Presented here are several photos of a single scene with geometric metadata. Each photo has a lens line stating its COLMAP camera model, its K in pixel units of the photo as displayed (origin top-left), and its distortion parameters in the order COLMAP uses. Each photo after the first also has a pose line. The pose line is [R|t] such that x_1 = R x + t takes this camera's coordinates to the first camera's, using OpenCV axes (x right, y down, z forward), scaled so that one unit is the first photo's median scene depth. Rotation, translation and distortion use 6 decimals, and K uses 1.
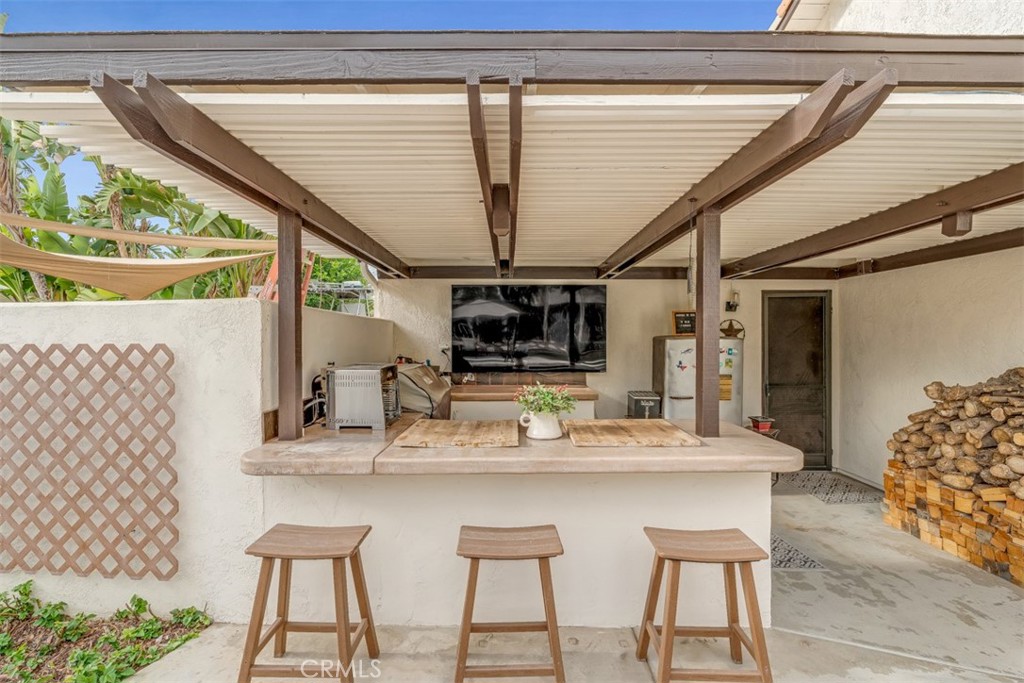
lens RADIAL K [[452.4, 0, 509.4], [0, 452.4, 340.5], [0, 0, 1]] dist [-0.005399, 0.001005]
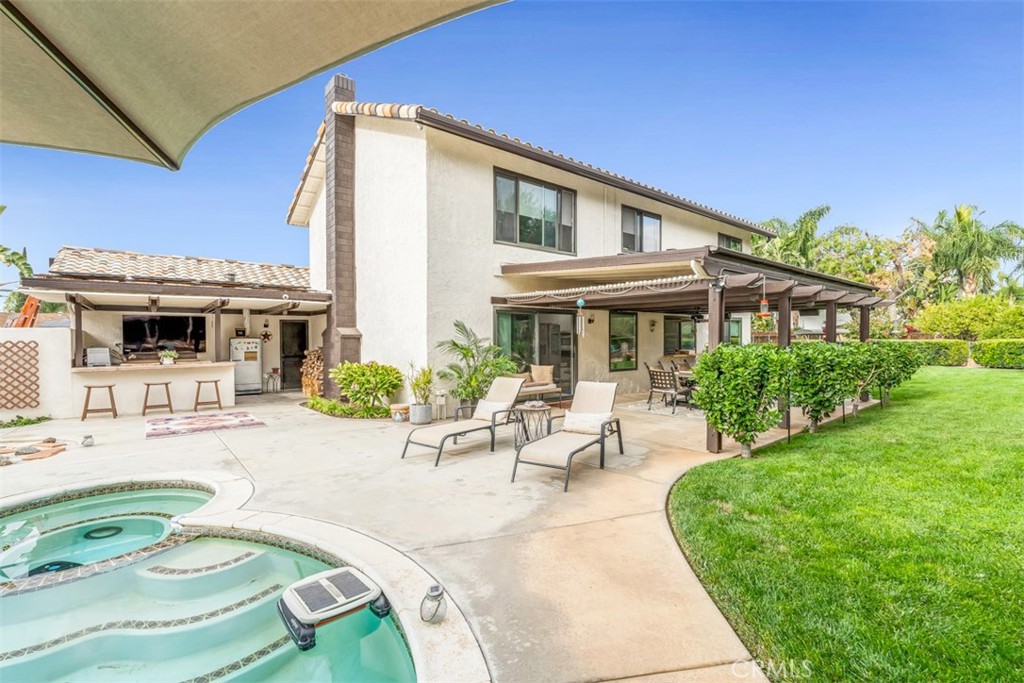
lens RADIAL K [[457.1, 0, 510.3], [0, 457.1, 341.3], [0, 0, 1]] dist [-0.000036, 0.000389]
pose [[0.783126, -0.007902, 0.621813, -0.032973], [0.005148, 0.999967, 0.006223, 0.004258], [-0.621842, -0.001672, 0.783141, -2.074298]]
